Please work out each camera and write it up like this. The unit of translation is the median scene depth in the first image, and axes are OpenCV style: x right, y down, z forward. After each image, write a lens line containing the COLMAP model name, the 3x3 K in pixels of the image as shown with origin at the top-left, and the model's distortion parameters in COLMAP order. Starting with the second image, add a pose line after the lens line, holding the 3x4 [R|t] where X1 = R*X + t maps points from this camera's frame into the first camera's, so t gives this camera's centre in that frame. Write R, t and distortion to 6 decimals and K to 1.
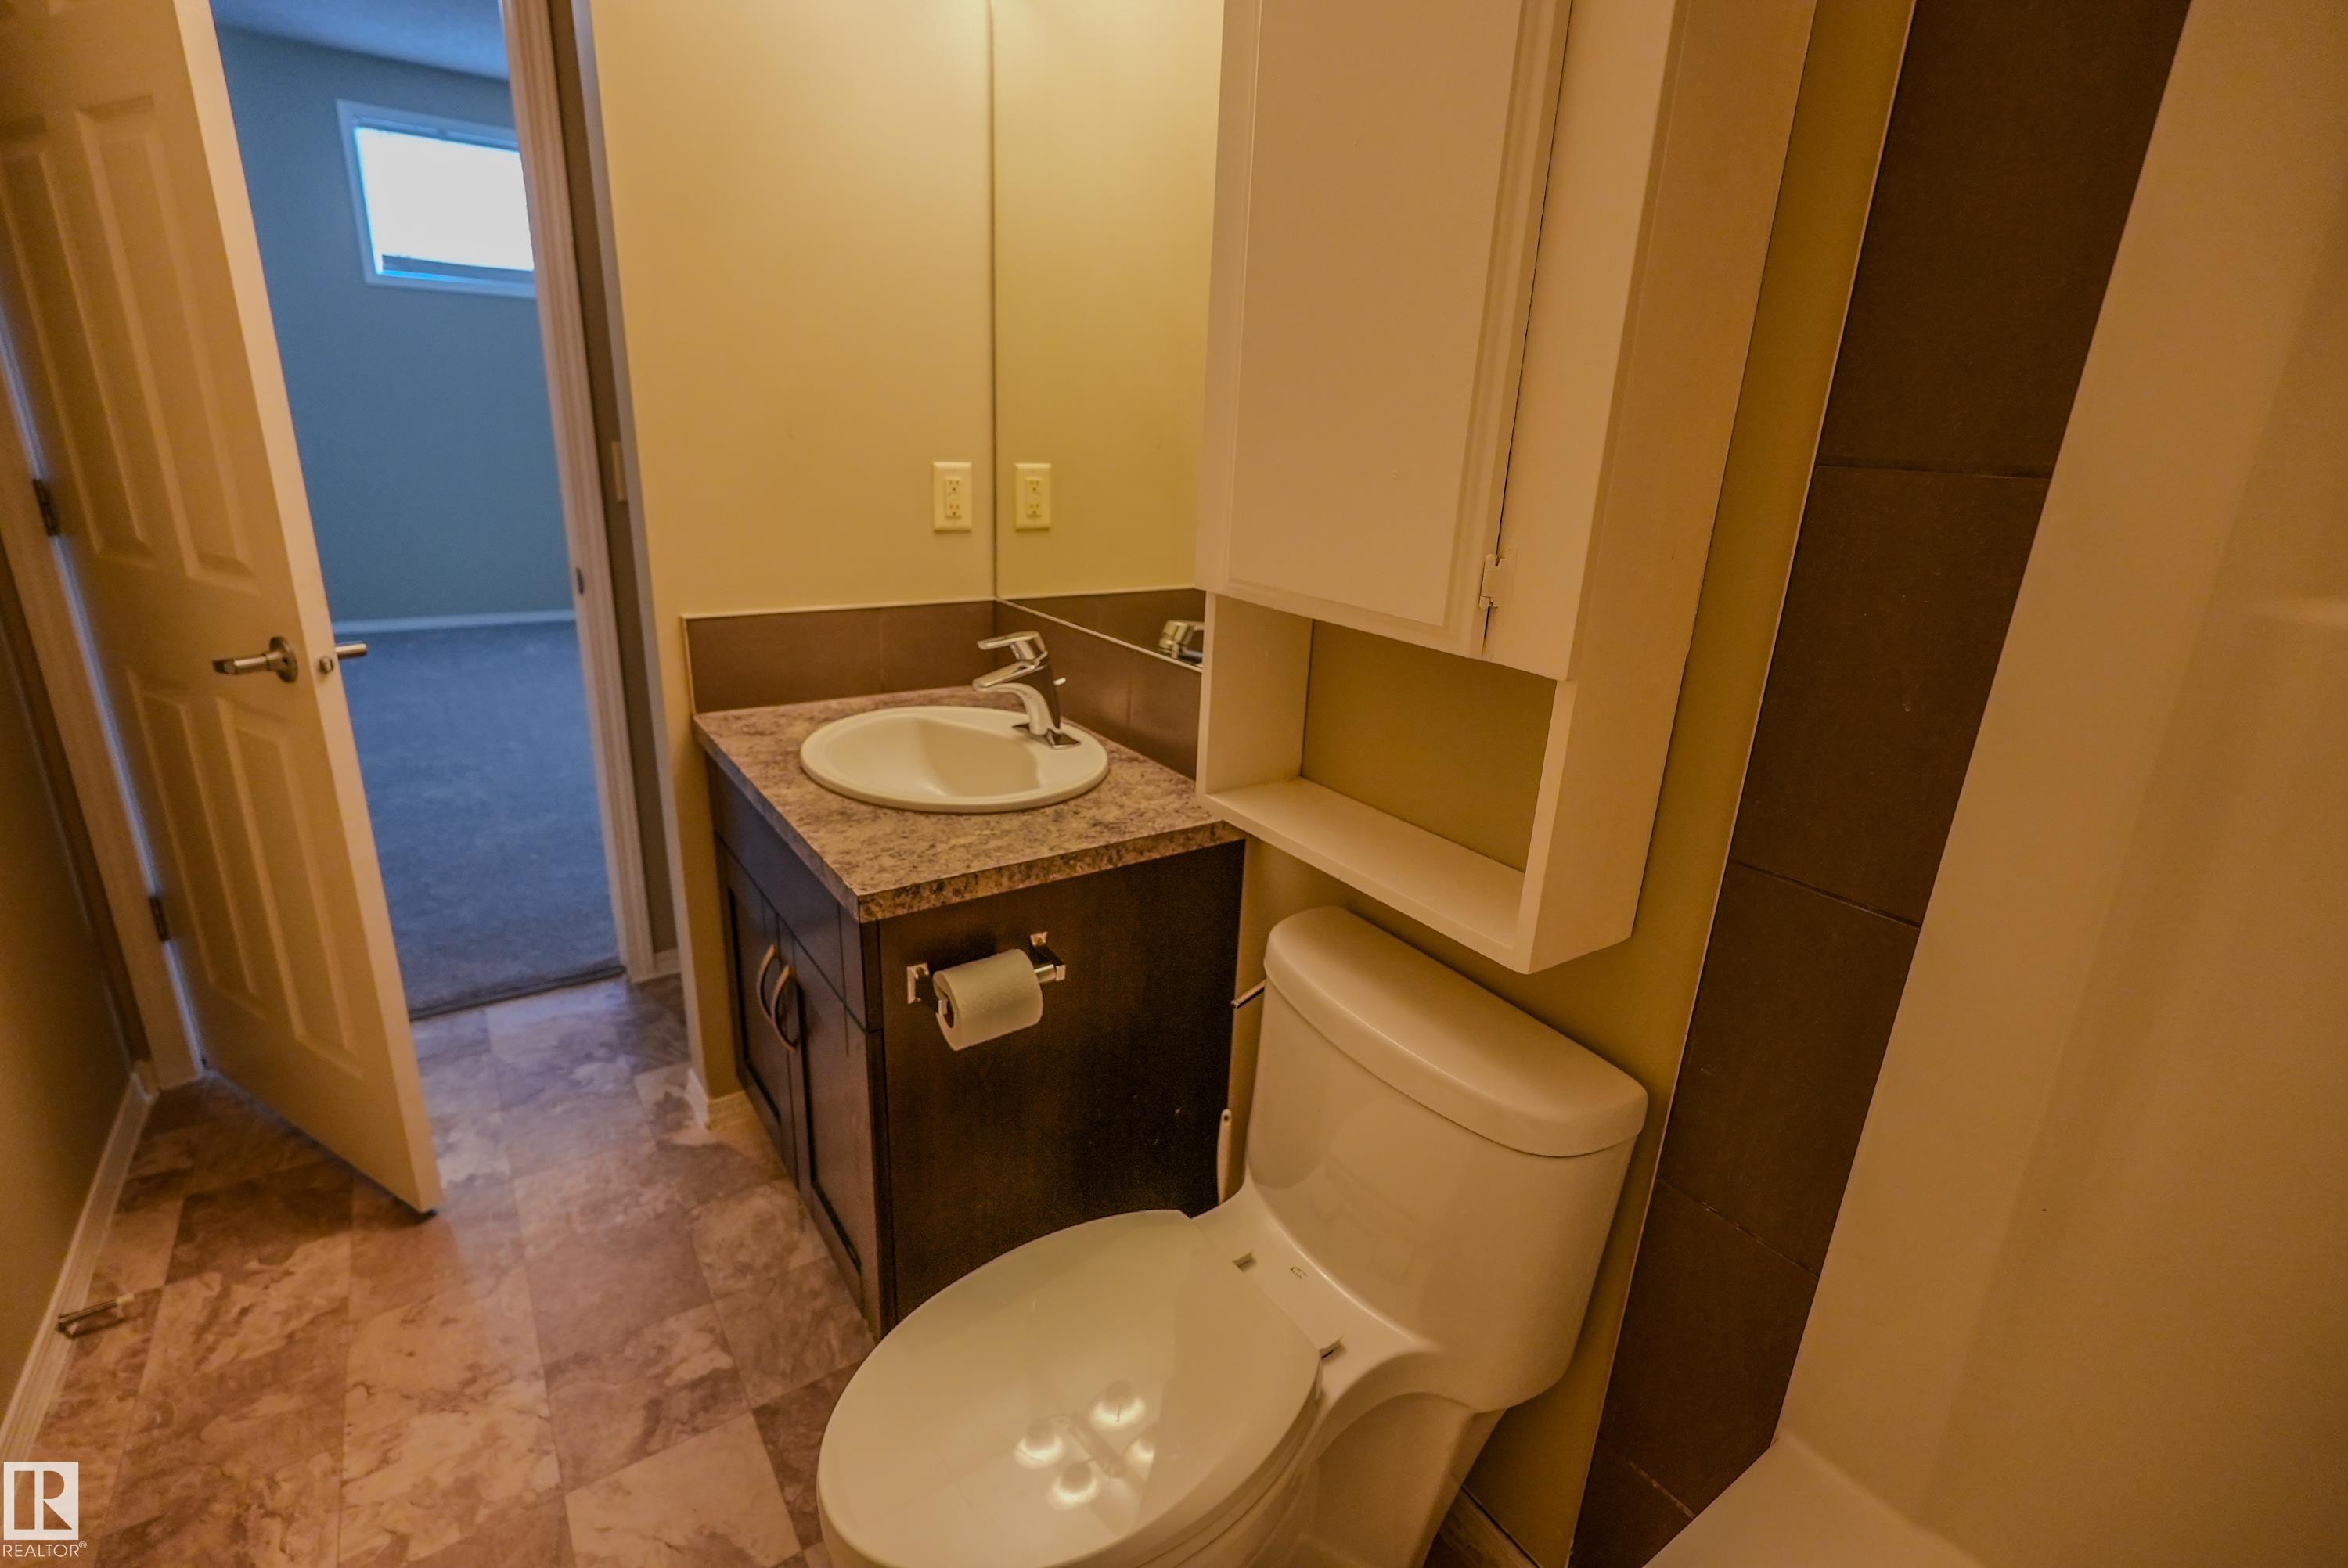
lens RADIAL K [[1081.0, 0, 1174.0], [0, 1081.0, 784.0], [0, 0, 1]] dist [-0.000233, -0.000241]
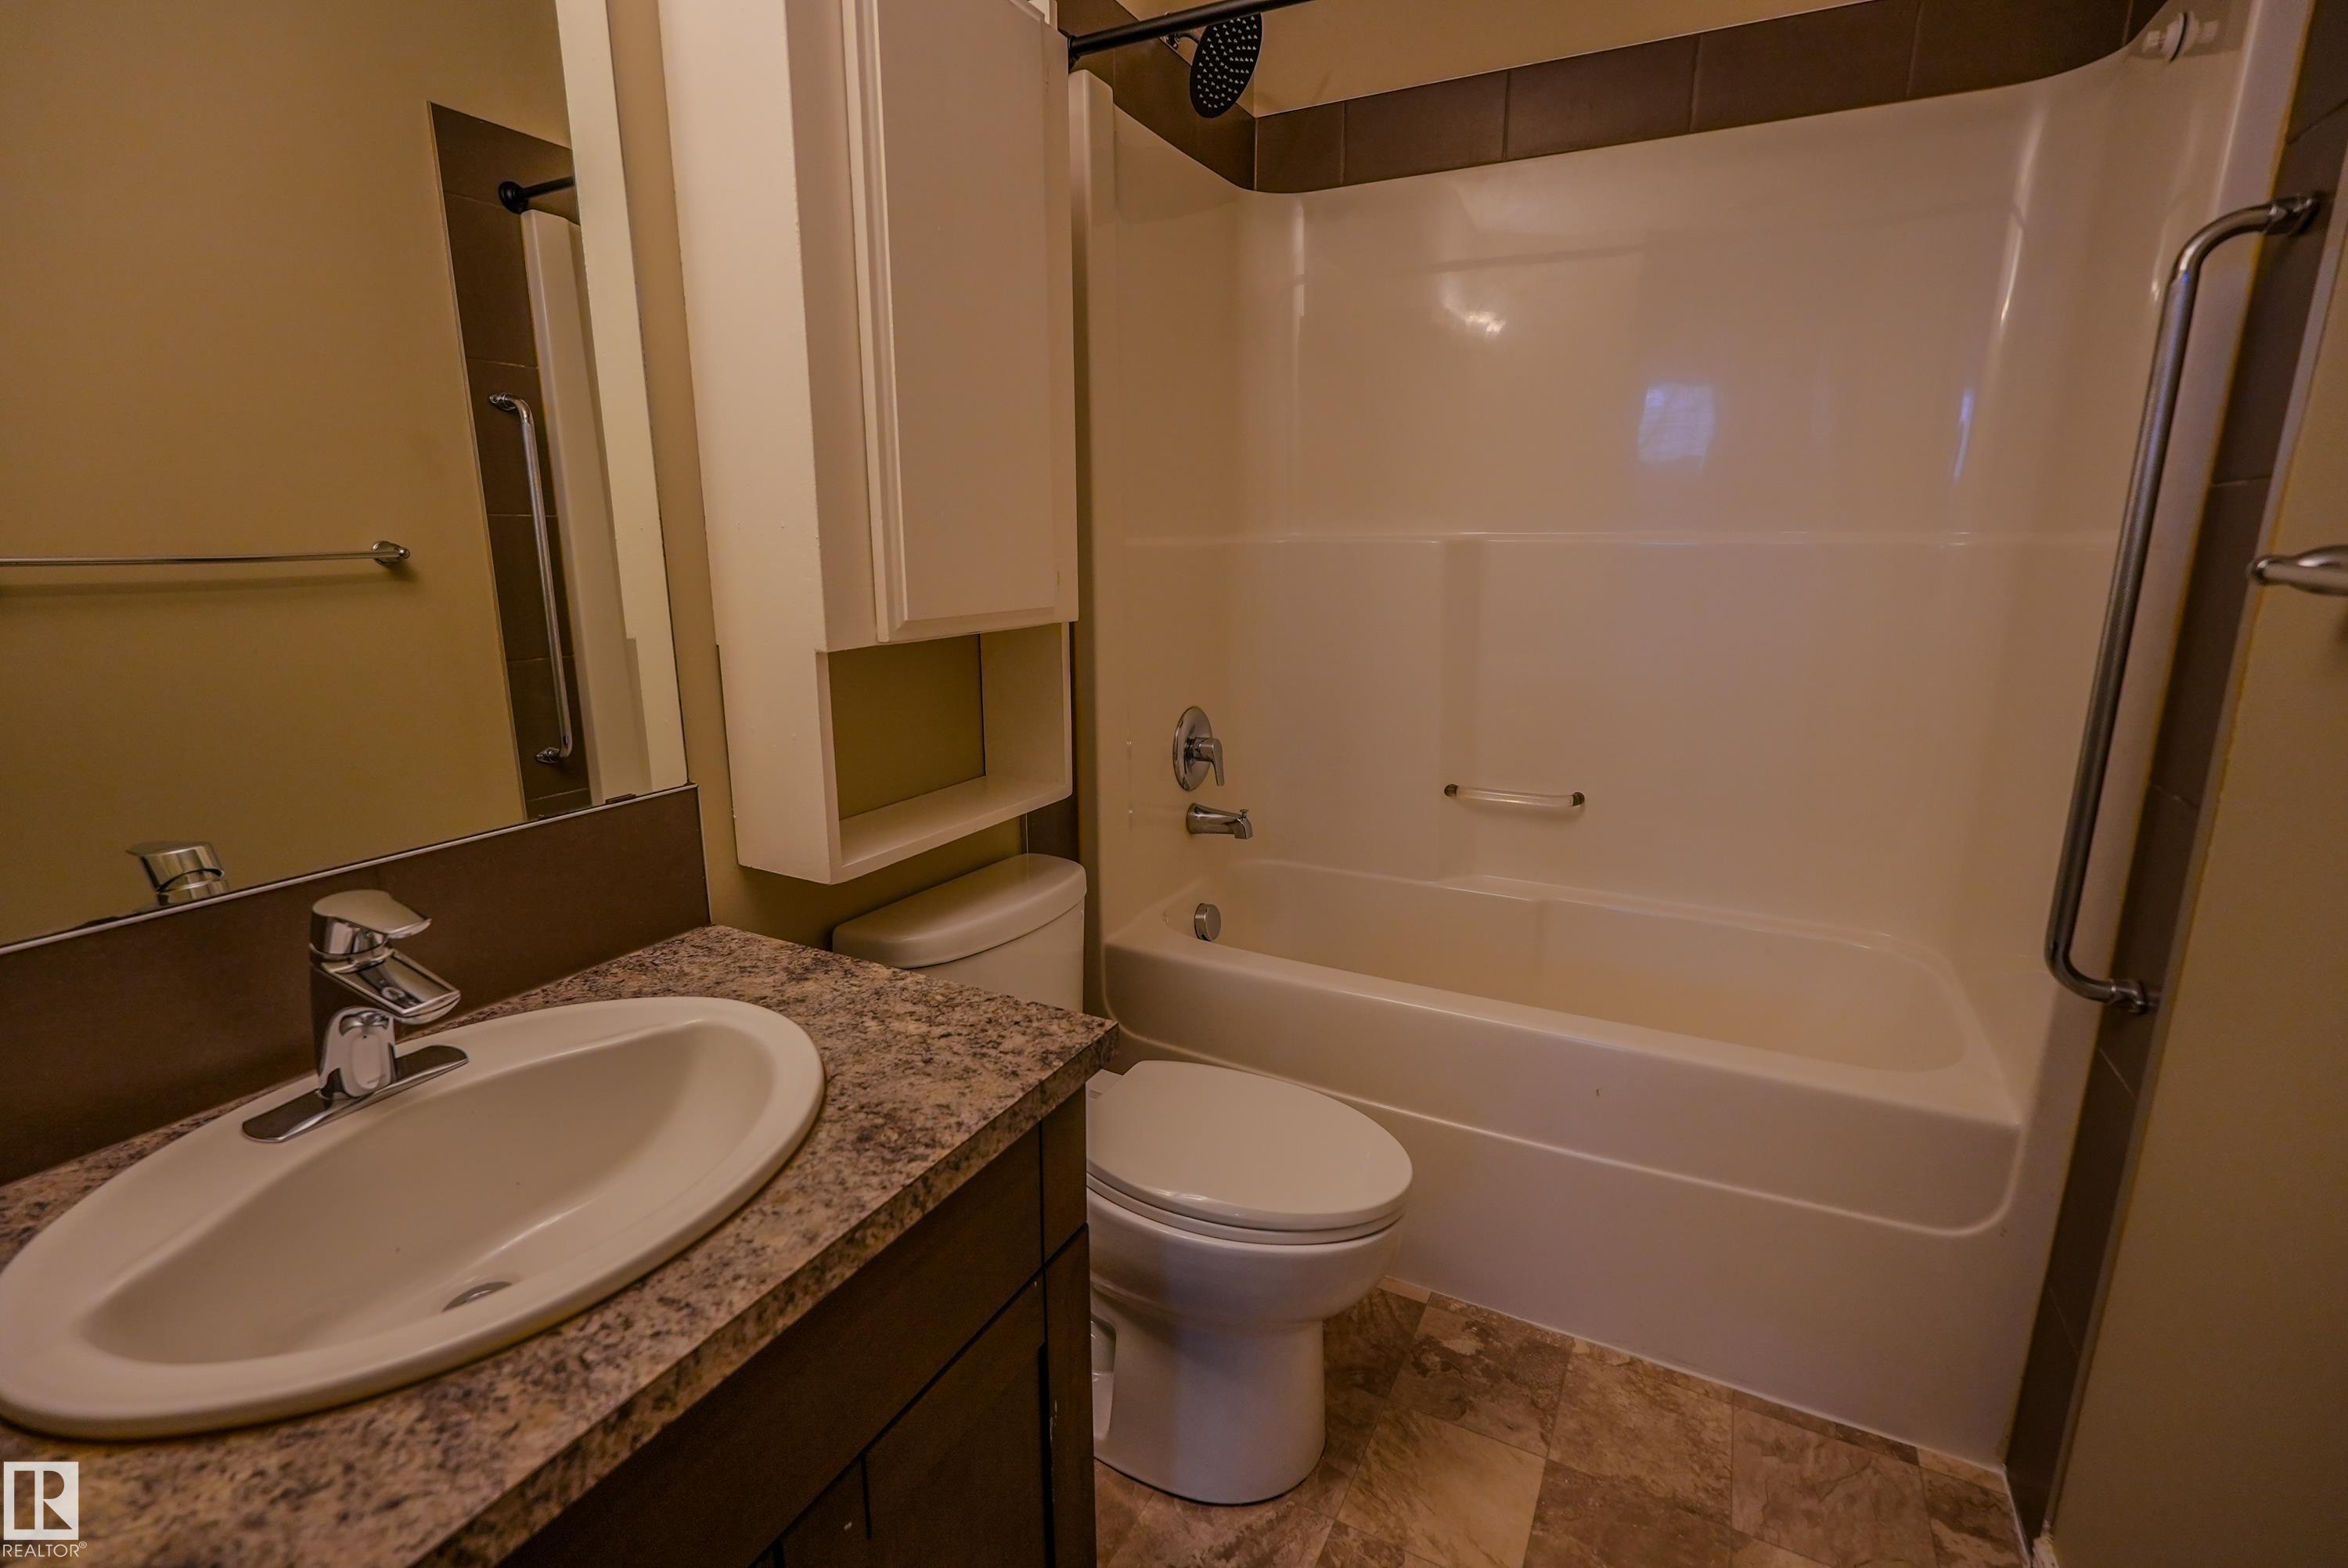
lens RADIAL K [[1034.0, 0, 1168.7], [0, 1034.0, 782.5], [0, 0, 1]] dist [-0.017402, 0.008728]
pose [[-0.465960, -0.238044, 0.852183, -0.846119], [0.259231, 0.884139, 0.388714, -0.328857], [-0.845979, 0.402037, -0.350265, 1.027185]]
